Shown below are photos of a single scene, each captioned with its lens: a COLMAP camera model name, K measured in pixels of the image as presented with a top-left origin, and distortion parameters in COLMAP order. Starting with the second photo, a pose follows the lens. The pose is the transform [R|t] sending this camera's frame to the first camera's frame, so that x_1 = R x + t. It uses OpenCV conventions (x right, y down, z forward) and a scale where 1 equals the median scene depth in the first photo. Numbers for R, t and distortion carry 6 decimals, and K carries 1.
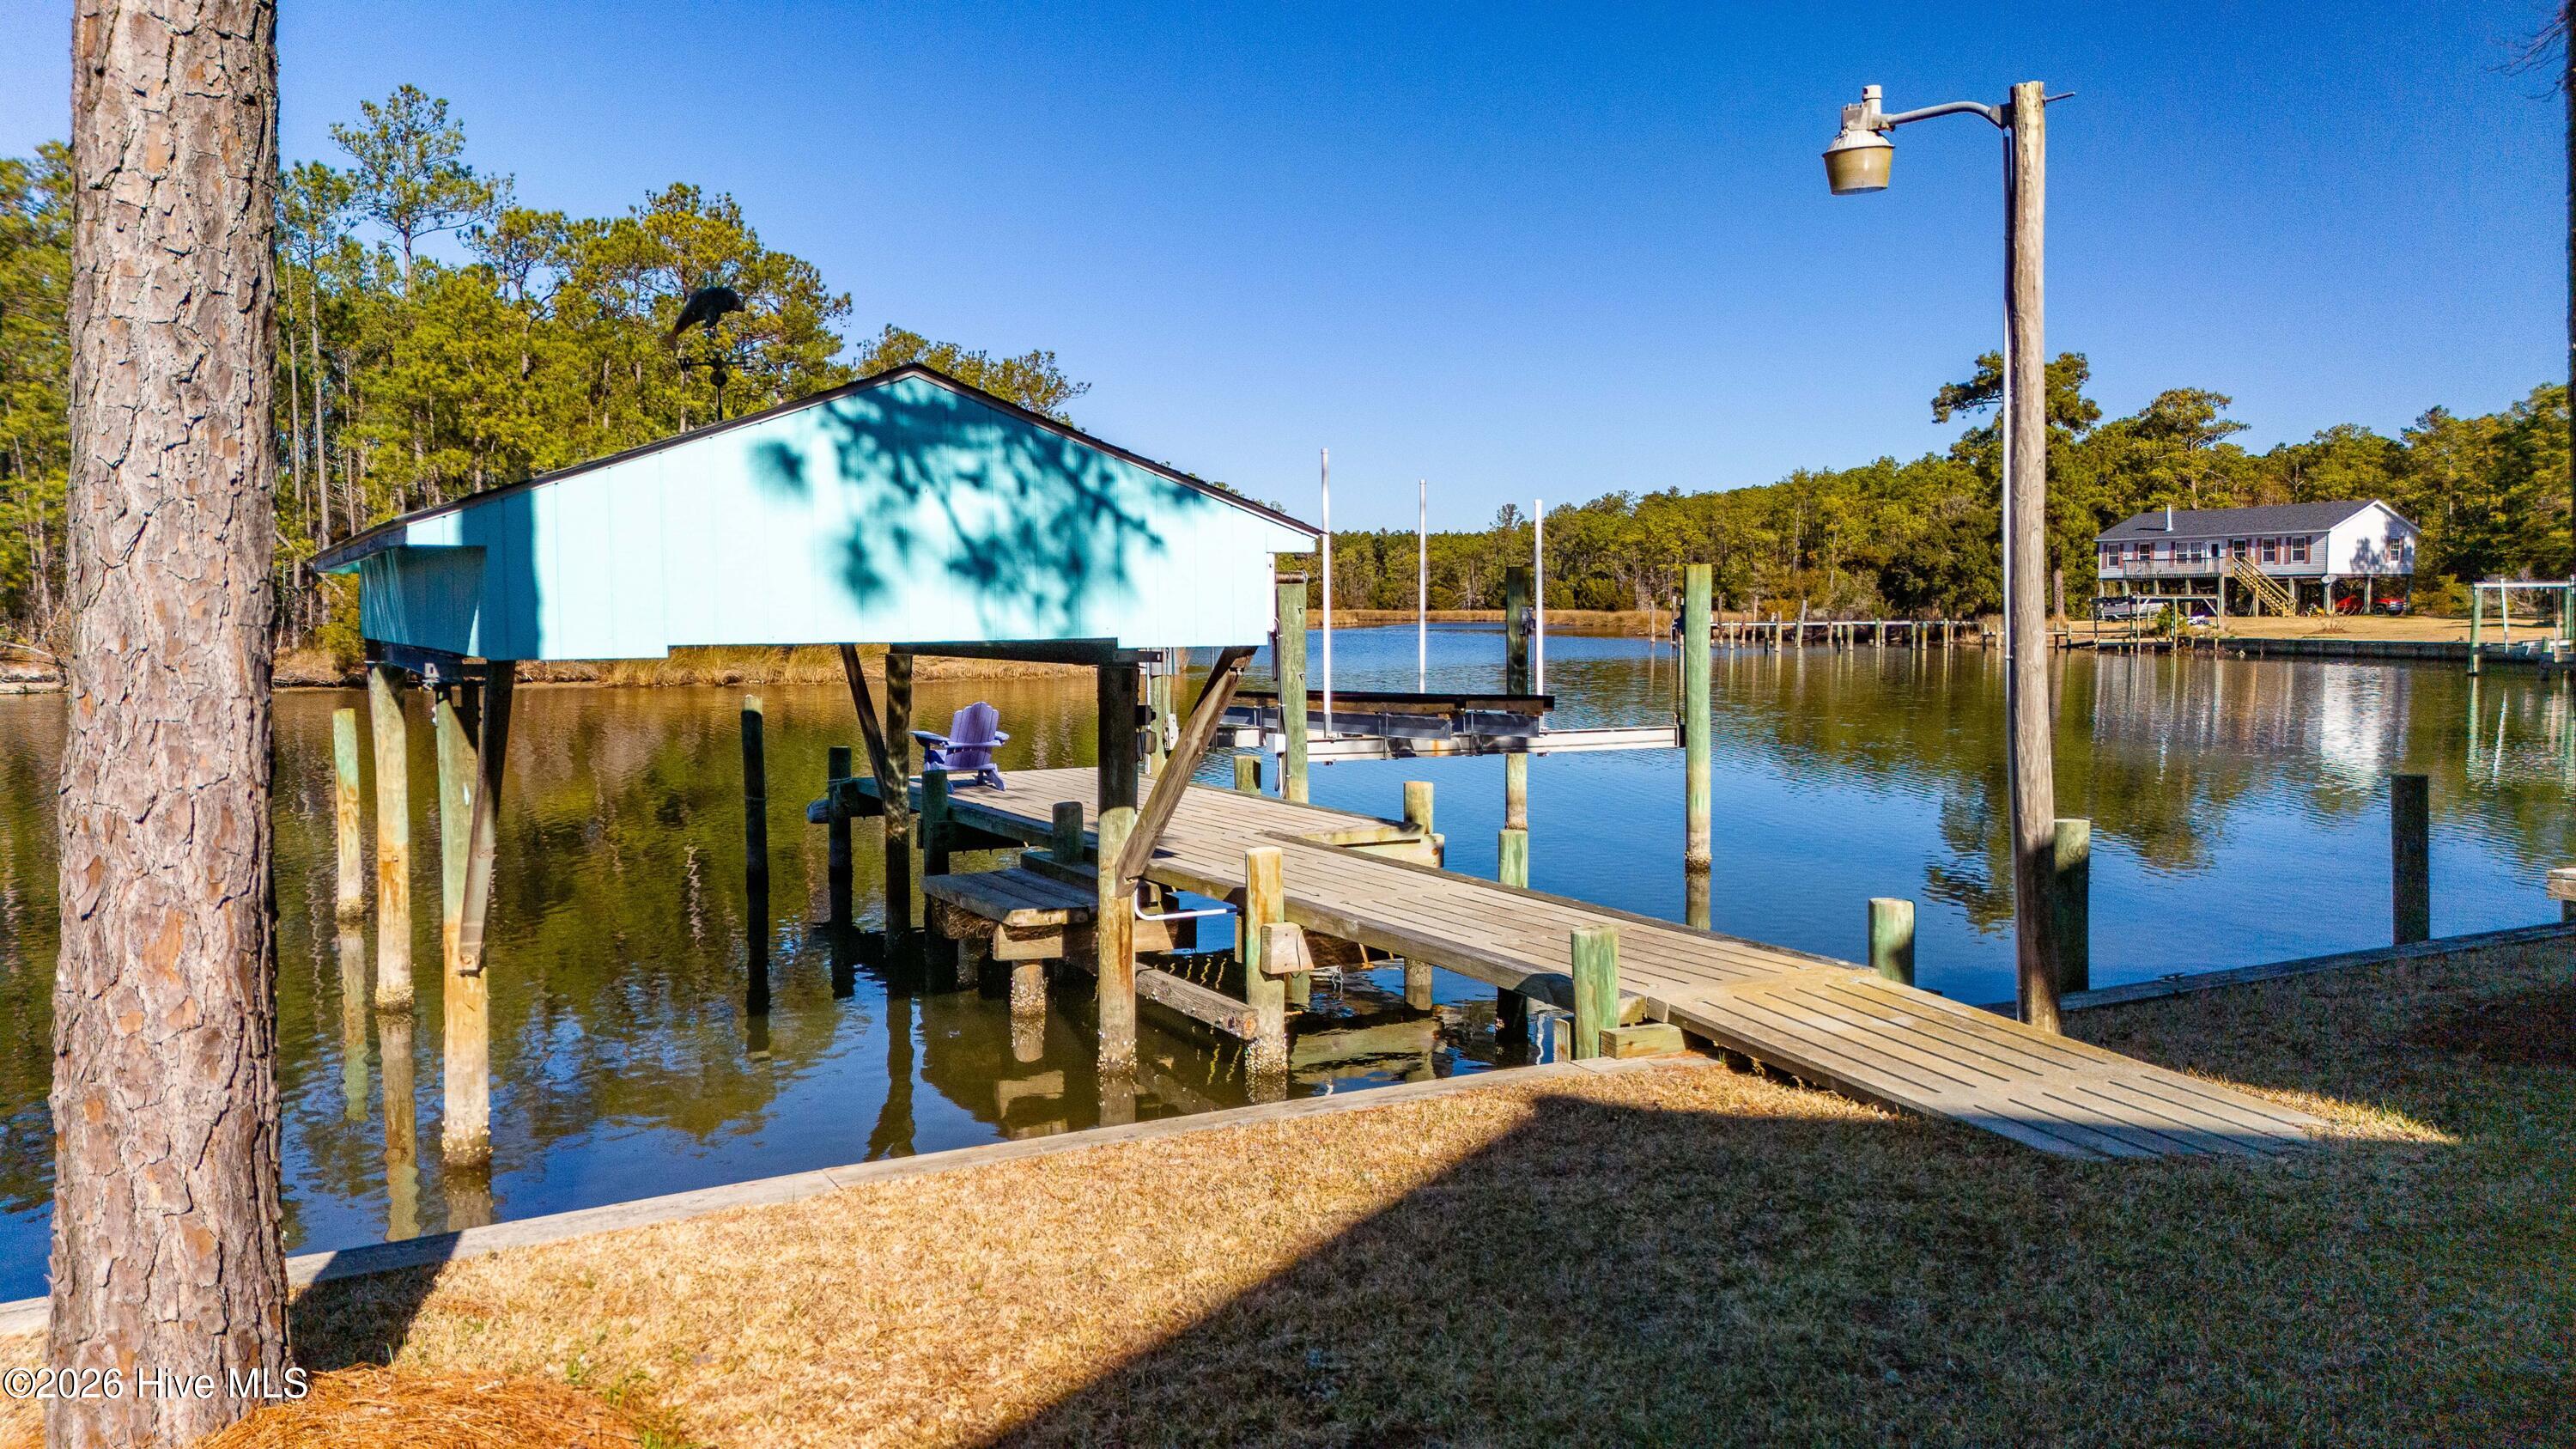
lens RADIAL K [[1918.3, 0, 1365.9], [0, 1918.3, 720.2], [0, 0, 1]] dist [0.052790, -0.052221]
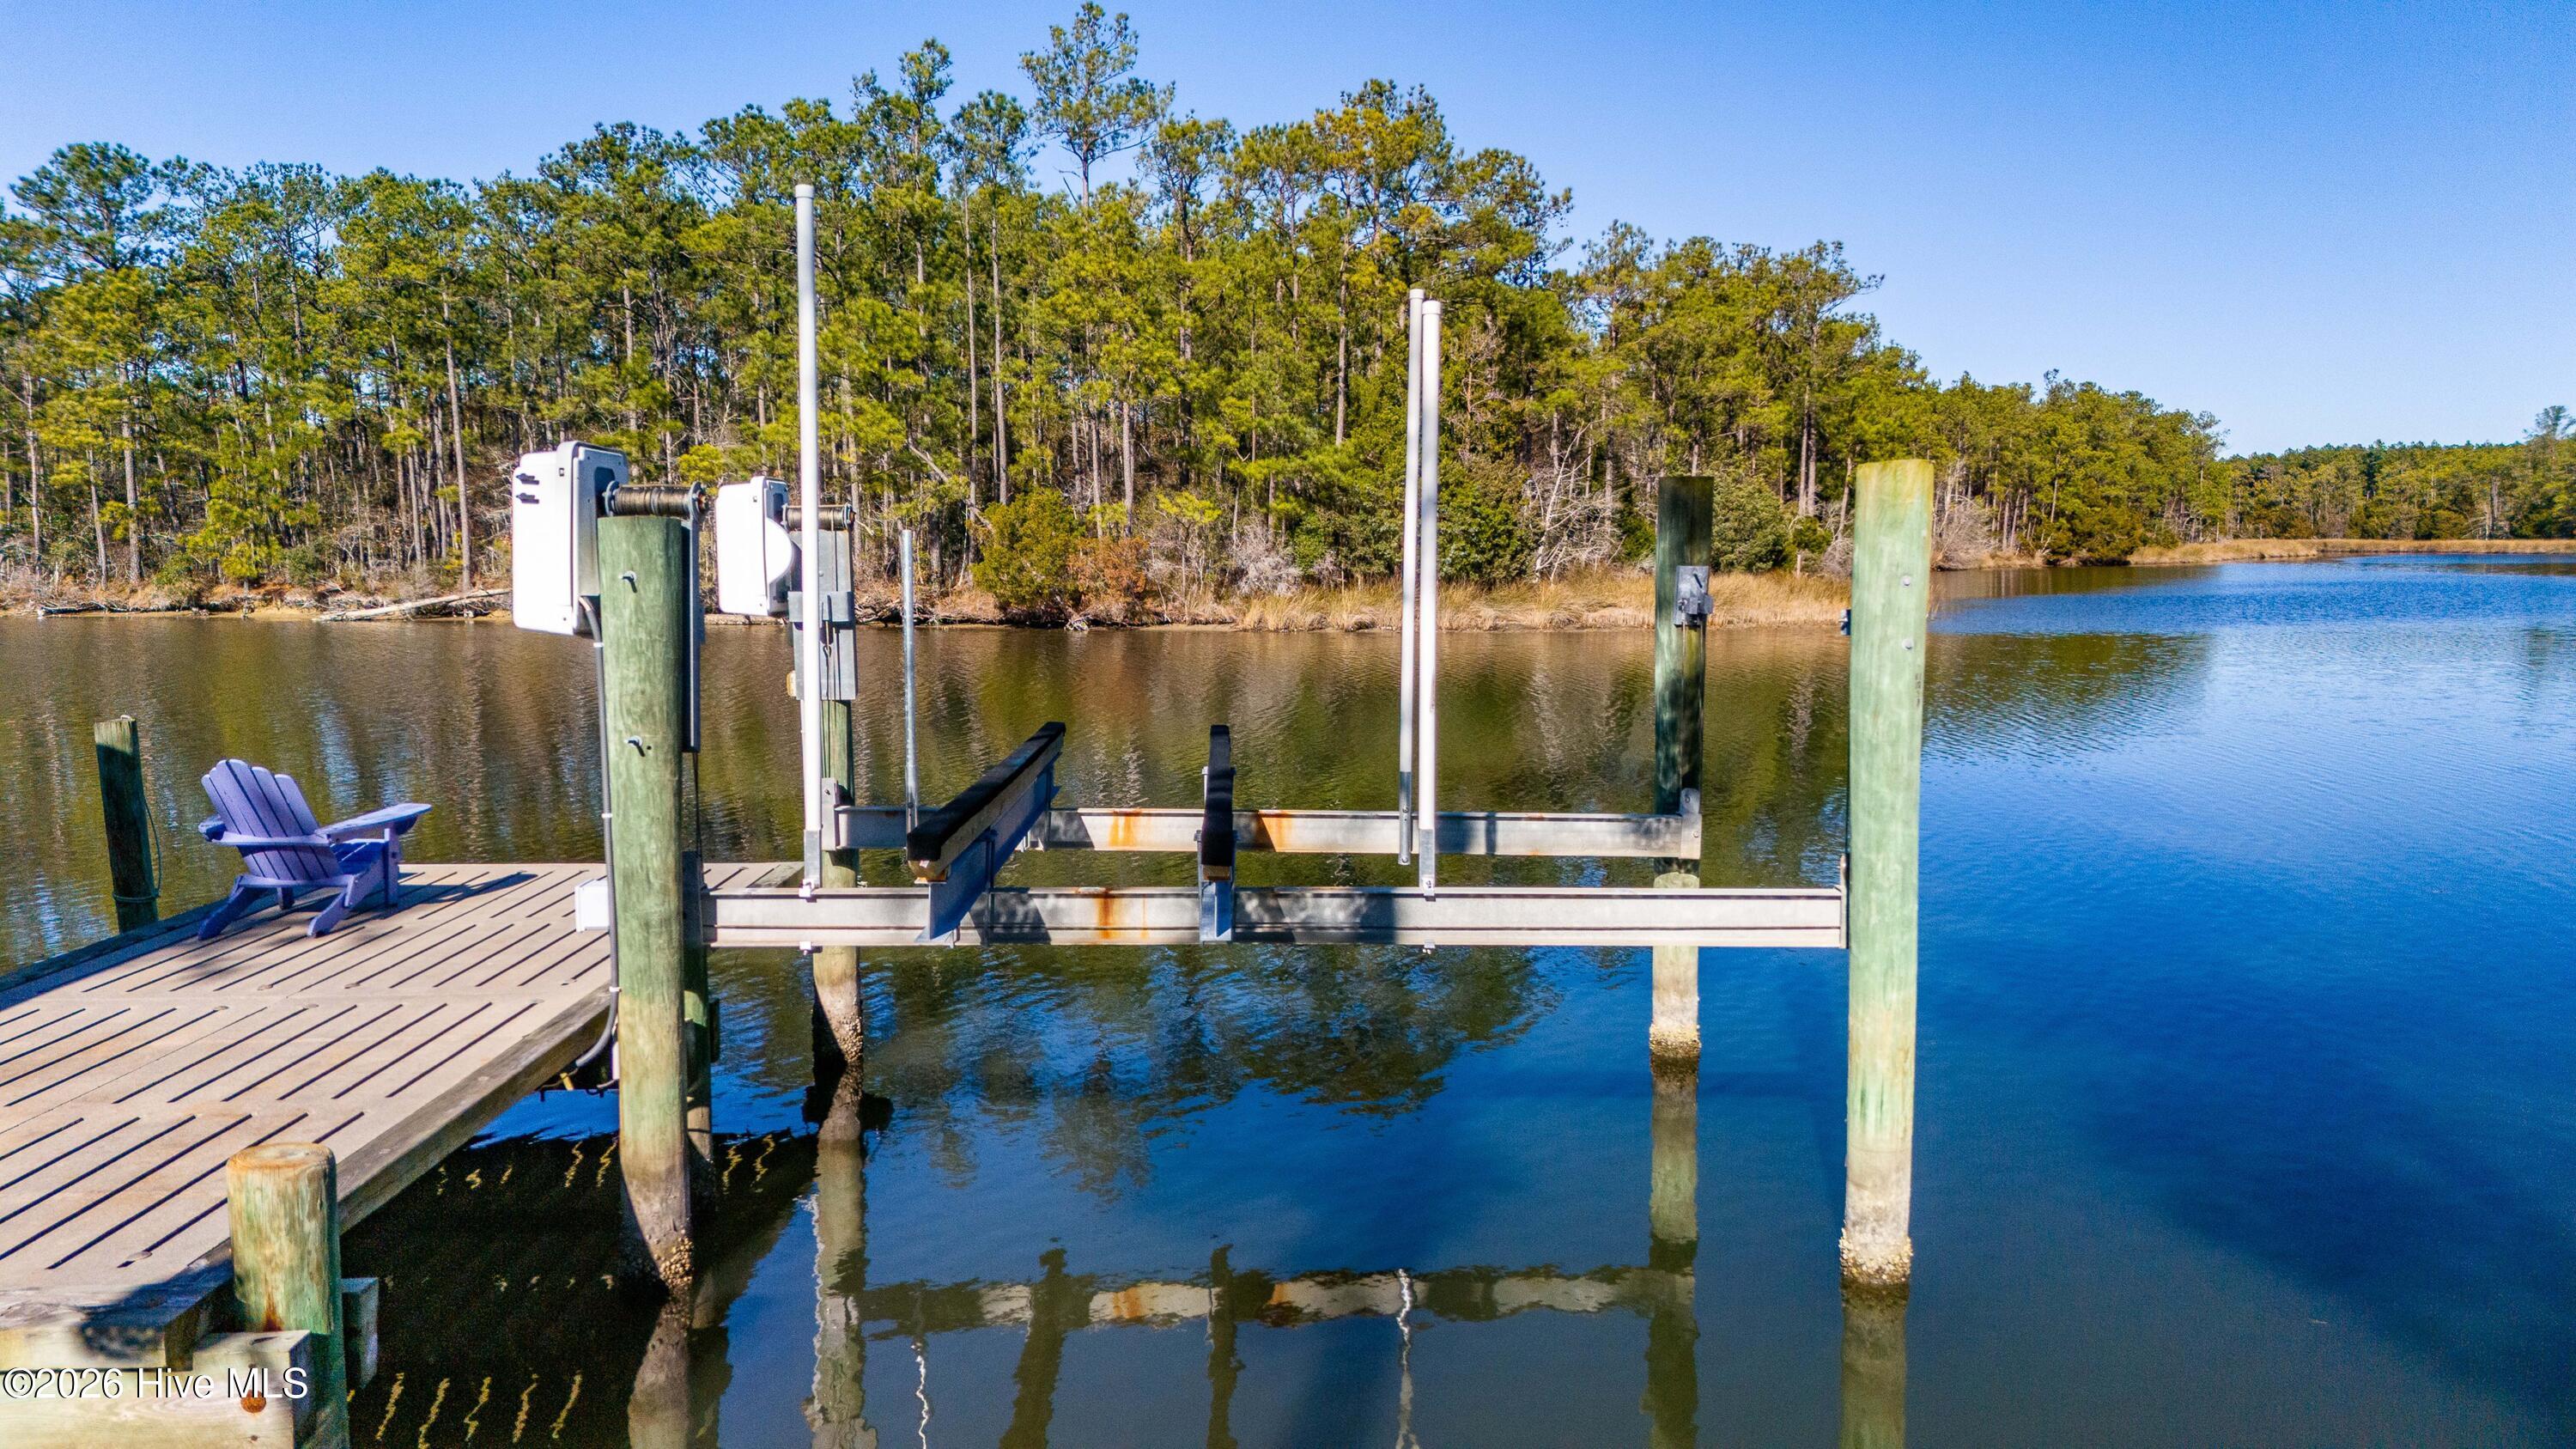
lens RADIAL K [[1898.3, 0, 1321.7], [0, 1898.3, 731.1], [0, 0, 1]] dist [0.064906, -0.068490]
pose [[0.873727, 0.050759, -0.483760, 0.071215], [-0.029493, 0.998239, 0.051473, -0.013670], [0.485521, -0.030706, 0.873686, 0.169964]]
